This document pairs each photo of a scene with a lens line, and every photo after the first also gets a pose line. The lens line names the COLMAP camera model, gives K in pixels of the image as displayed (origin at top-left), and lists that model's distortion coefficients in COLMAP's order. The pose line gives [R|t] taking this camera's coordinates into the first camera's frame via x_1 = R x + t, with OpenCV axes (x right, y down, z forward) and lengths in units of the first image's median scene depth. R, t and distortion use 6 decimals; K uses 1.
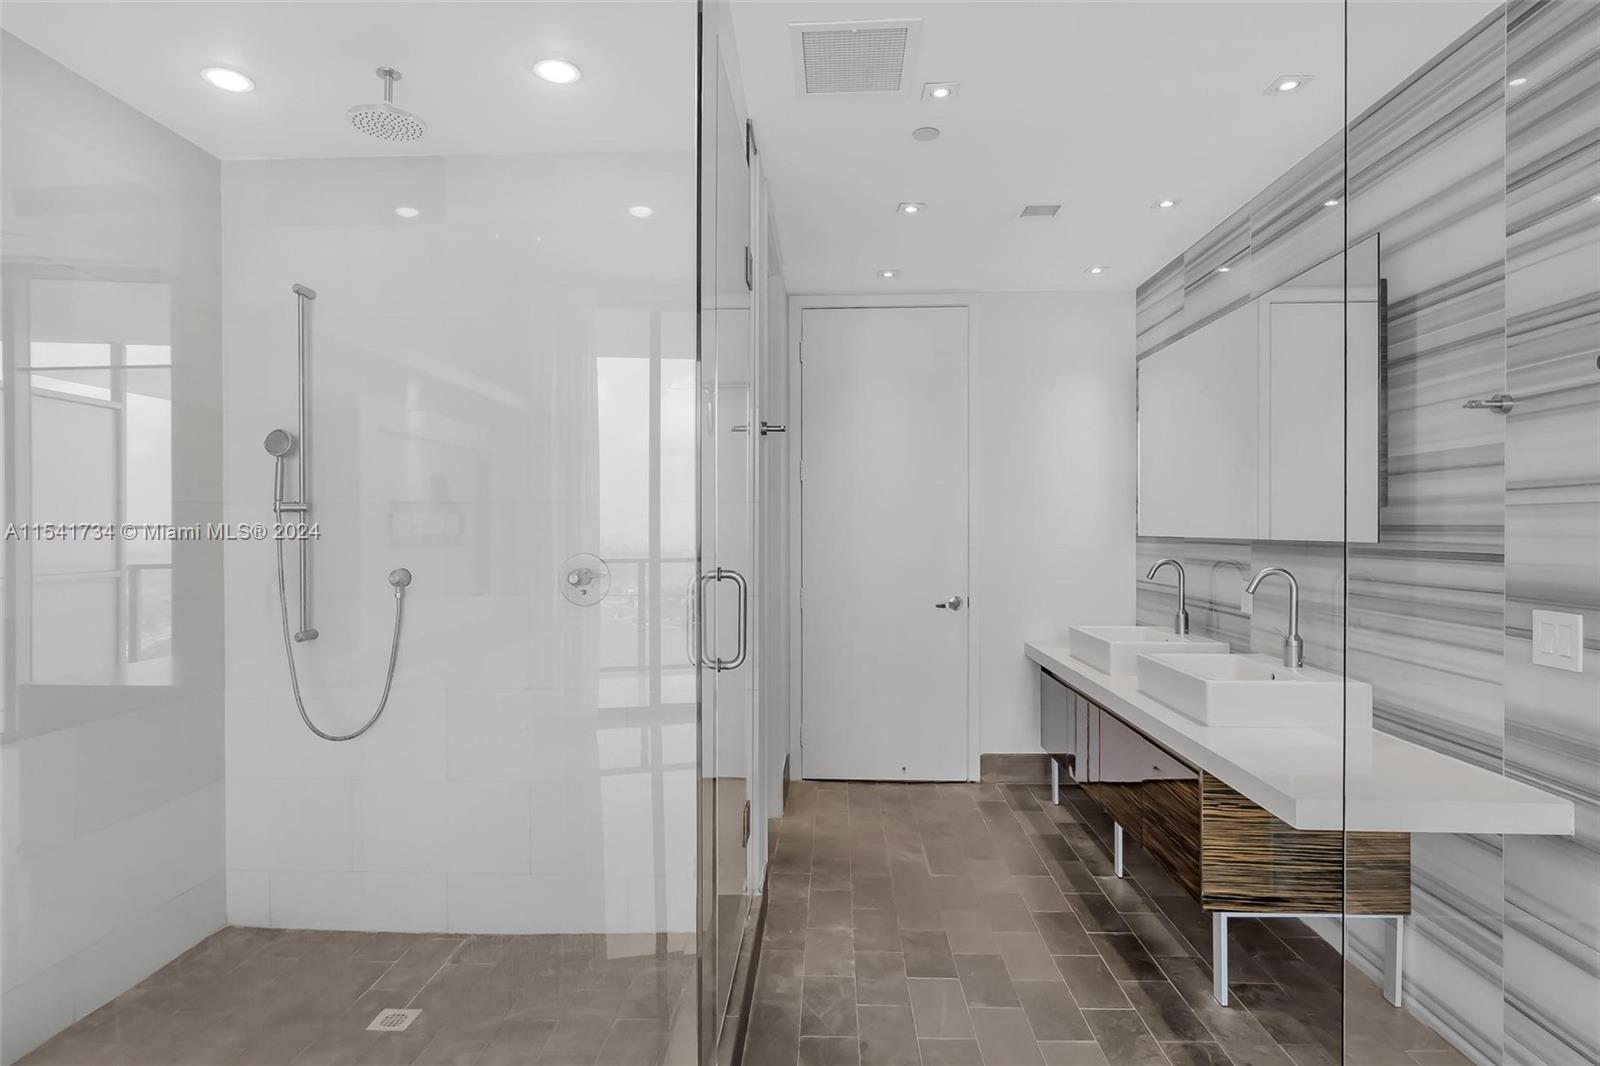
lens RADIAL K [[861.7, 0, 800.0], [0, 861.7, 533.0], [0, 0, 1]] dist [-0.025468, -0.000745]
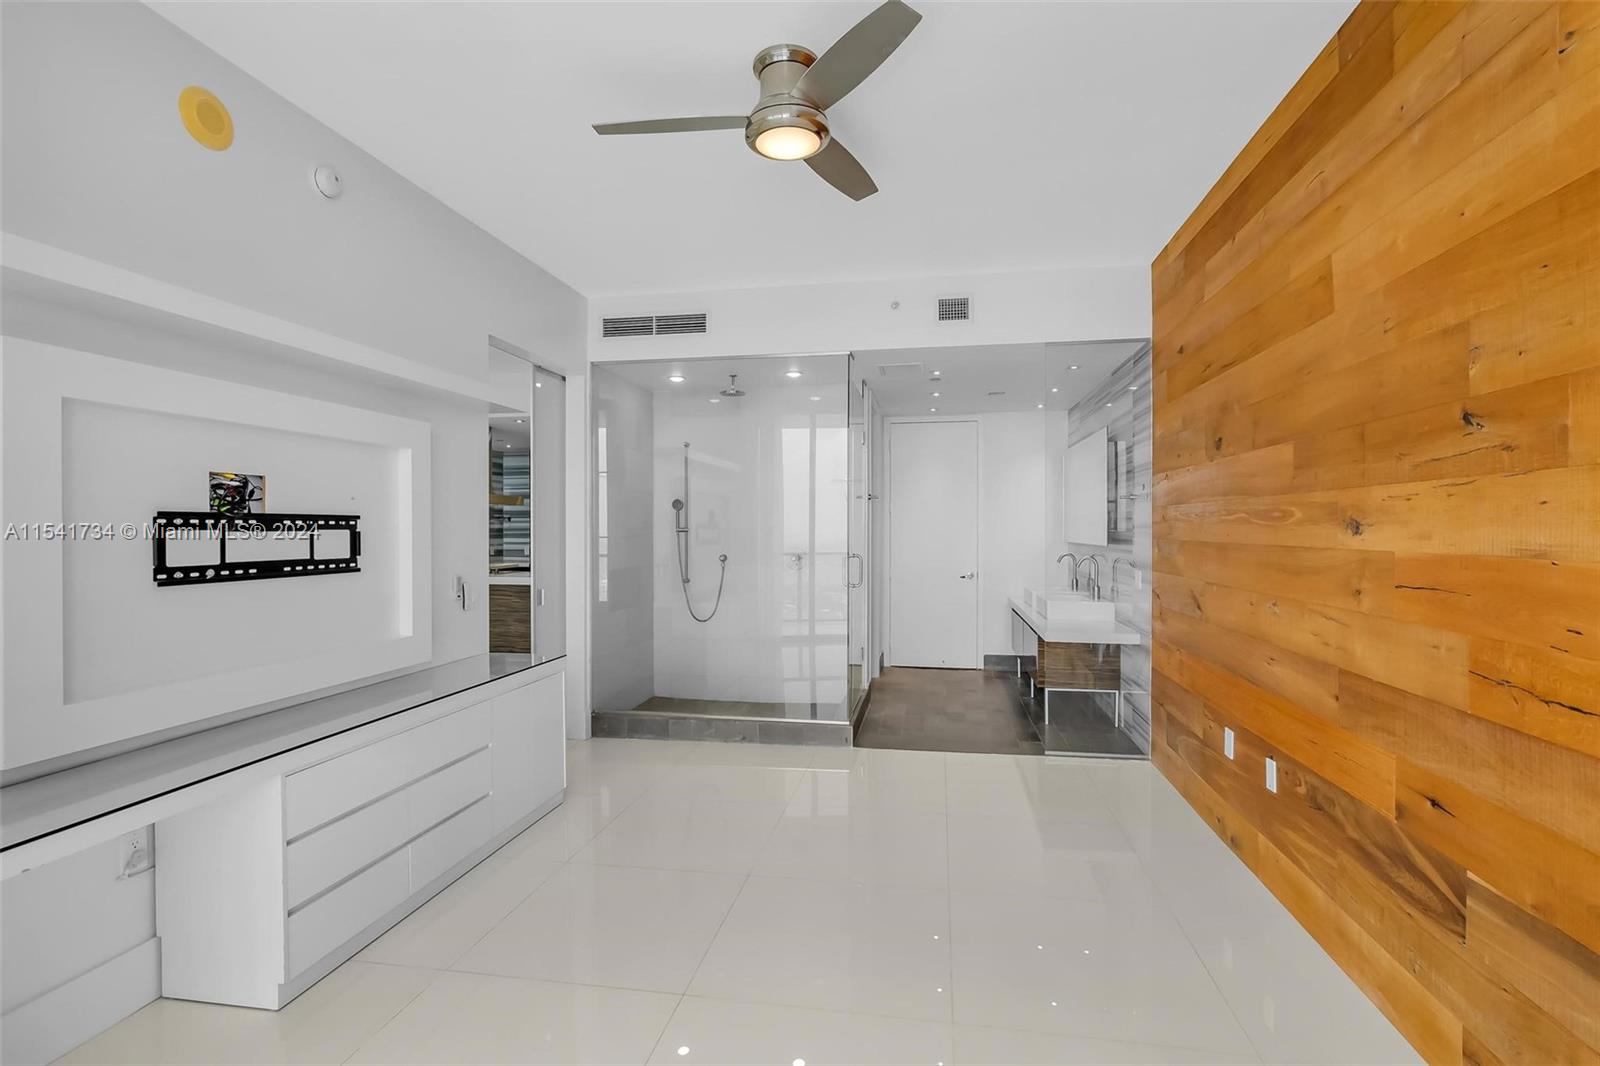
lens RADIAL K [[742.1, 0, 809.0], [0, 742.1, 533.9], [0, 0, 1]] dist [-0.010519, 0.004316]
pose [[0.991666, 0.001884, -0.128821, 0.043484], [-0.001587, 0.999996, 0.002415, -0.017618], [0.128825, -0.002190, 0.991665, -0.816818]]
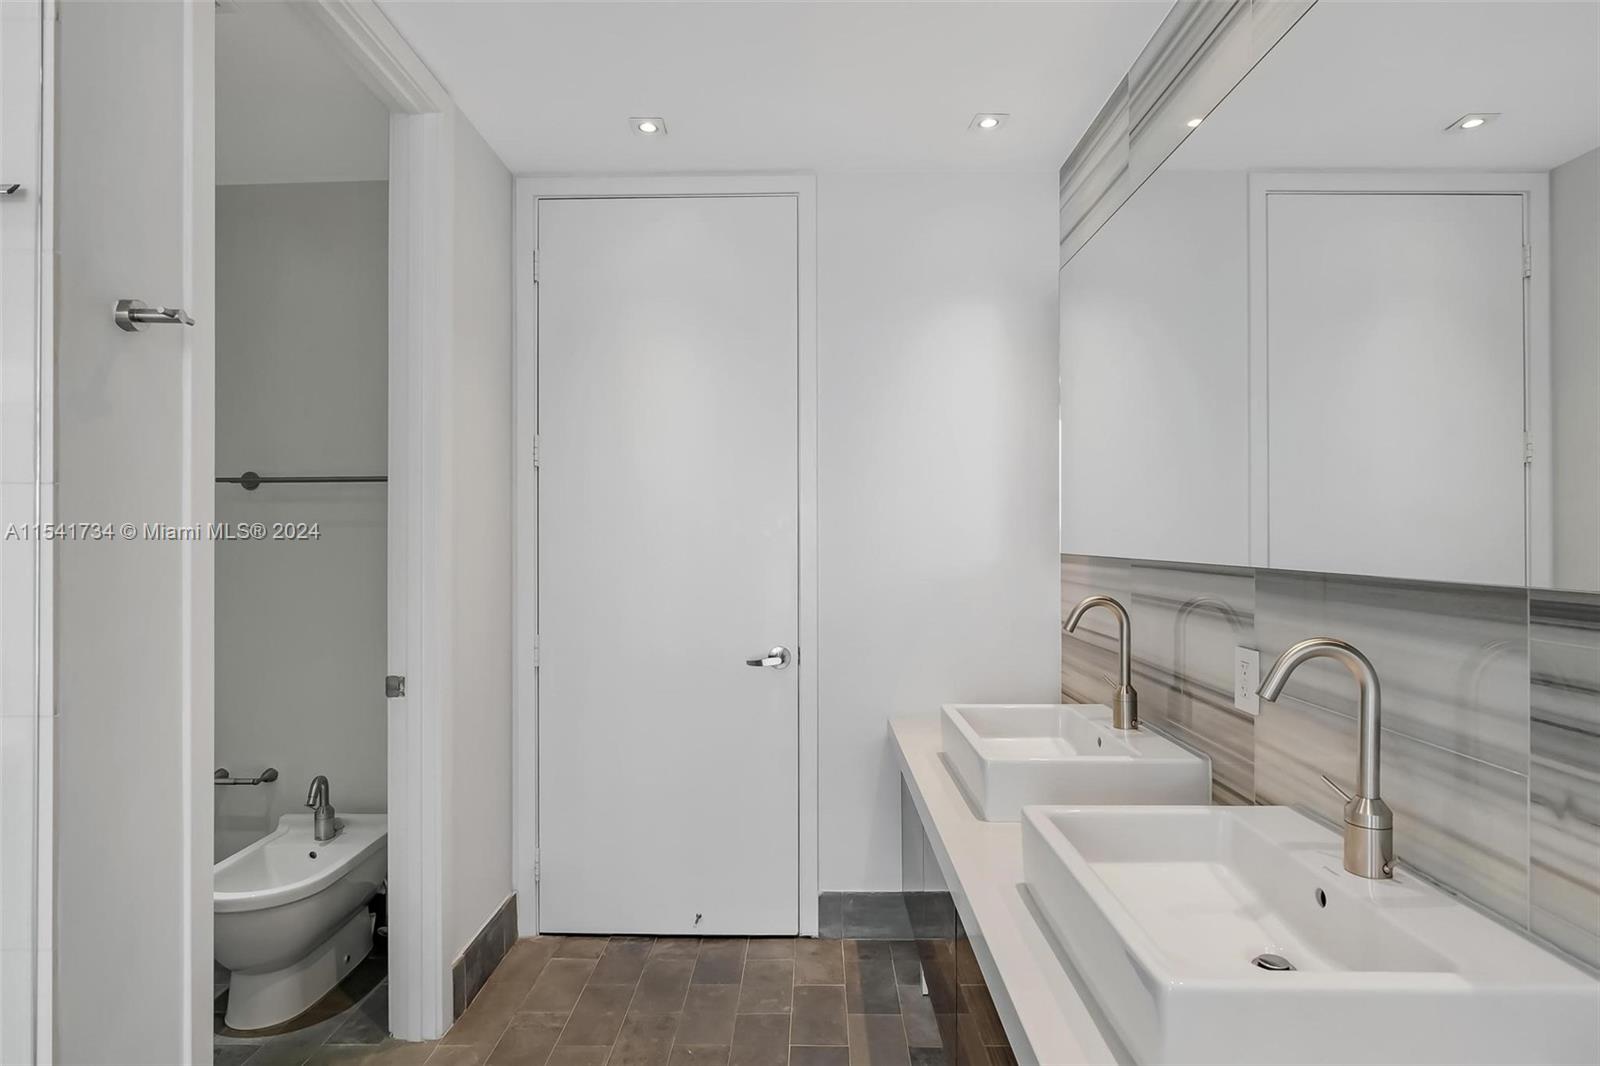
lens RADIAL K [[840.1, 0, 780.3], [0, 840.1, 534.8], [0, 0, 1]] dist [-0.004897, -0.000523]
pose [[1.000000, -0.000682, -0.000220, 0.216350], [0.000680, 0.999959, -0.009061, -0.005762], [0.000226, 0.009061, 0.999959, 0.441486]]
